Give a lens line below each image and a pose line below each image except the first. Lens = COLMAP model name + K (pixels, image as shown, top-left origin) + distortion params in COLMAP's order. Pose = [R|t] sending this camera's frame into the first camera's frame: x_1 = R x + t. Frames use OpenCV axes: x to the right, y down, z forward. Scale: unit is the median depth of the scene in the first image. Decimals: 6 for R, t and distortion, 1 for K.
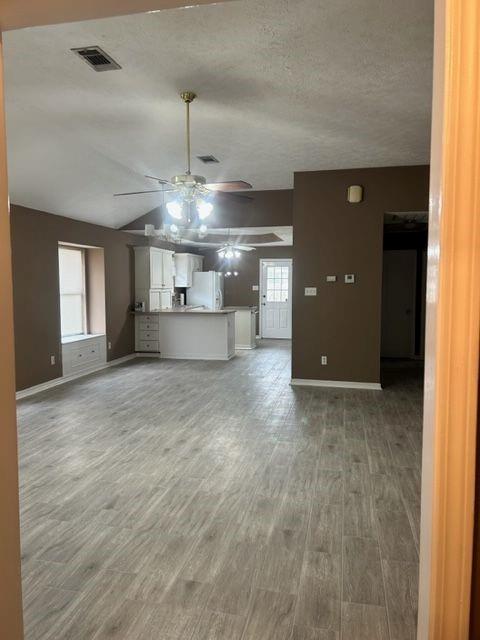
lens RADIAL K [[487.2, 0, 240.0], [0, 487.2, 320.0], [0, 0, 1]] dist [0.000271, -0.002769]
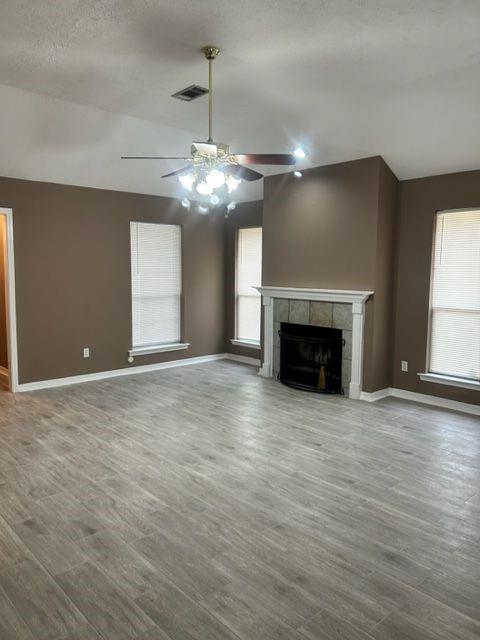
lens RADIAL K [[487.2, 0, 240.0], [0, 487.2, 320.0], [0, 0, 1]] dist [0.000271, -0.002769]
pose [[-0.579740, 0.082496, -0.810614, 0.590630], [-0.073675, 0.985479, 0.152983, -0.119605], [0.811464, 0.148412, -0.565244, 1.558287]]
